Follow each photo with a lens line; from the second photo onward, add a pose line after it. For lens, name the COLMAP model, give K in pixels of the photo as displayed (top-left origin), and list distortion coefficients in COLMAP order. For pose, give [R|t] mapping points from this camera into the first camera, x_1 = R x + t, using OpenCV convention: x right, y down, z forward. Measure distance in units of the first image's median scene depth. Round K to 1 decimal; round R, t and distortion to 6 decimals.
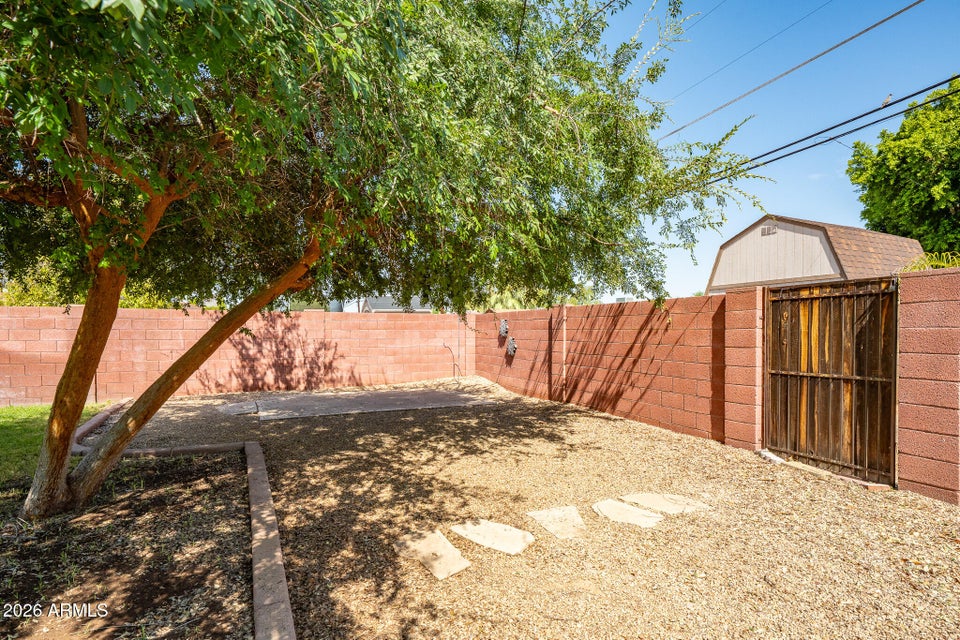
lens RADIAL K [[504.2, 0, 501.4], [0, 504.2, 341.7], [0, 0, 1]] dist [0.005841, 0.000414]
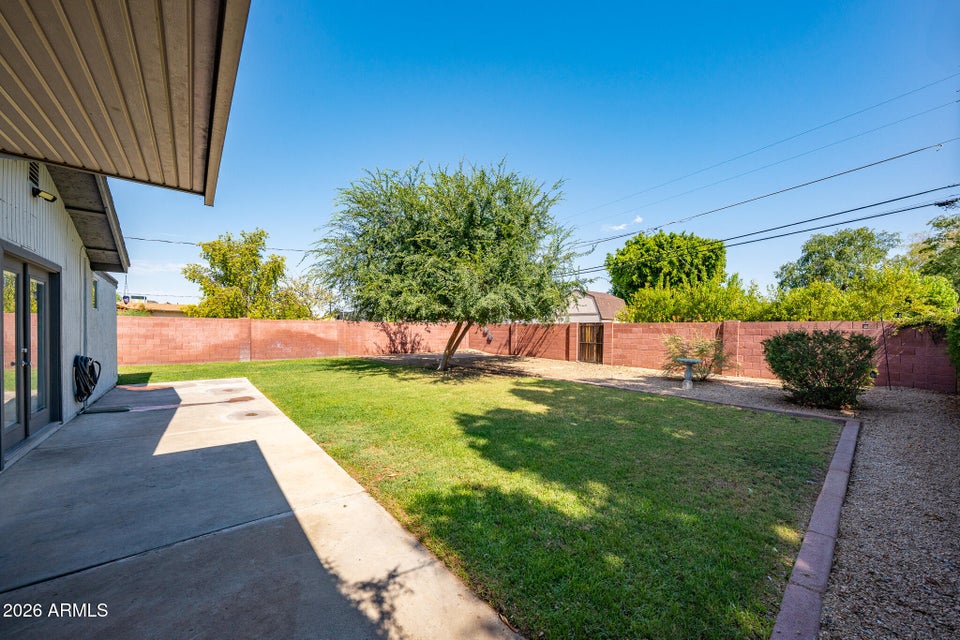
lens RADIAL K [[350.6, 0, 482.0], [0, 350.6, 328.5], [0, 0, 1]] dist [-0.001063, 0.000389]
pose [[0.970178, 0.015715, 0.241885, -1.035778], [-0.011362, 0.999748, -0.019380, 0.006836], [-0.242129, 0.016054, 0.970111, -1.758583]]
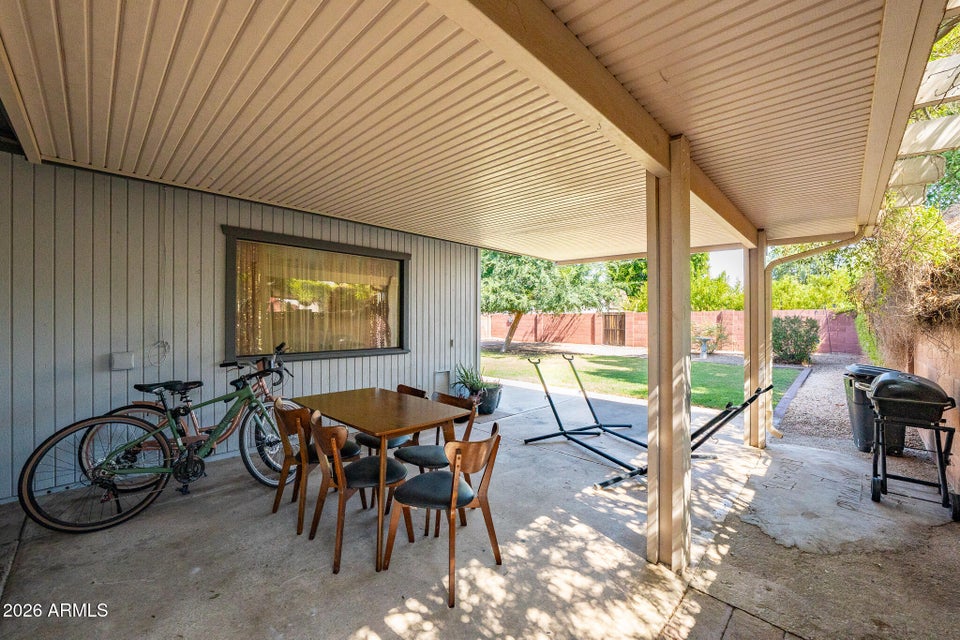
lens RADIAL K [[391.6, 0, 480.0], [0, 391.6, 319.6], [0, 0, 1]] dist [-0.001146, -0.000158]
pose [[0.940555, 0.002412, 0.339632, -2.083594], [0.003843, 0.999835, -0.017745, 0.030414], [-0.339619, 0.017995, 0.940391, -2.401851]]
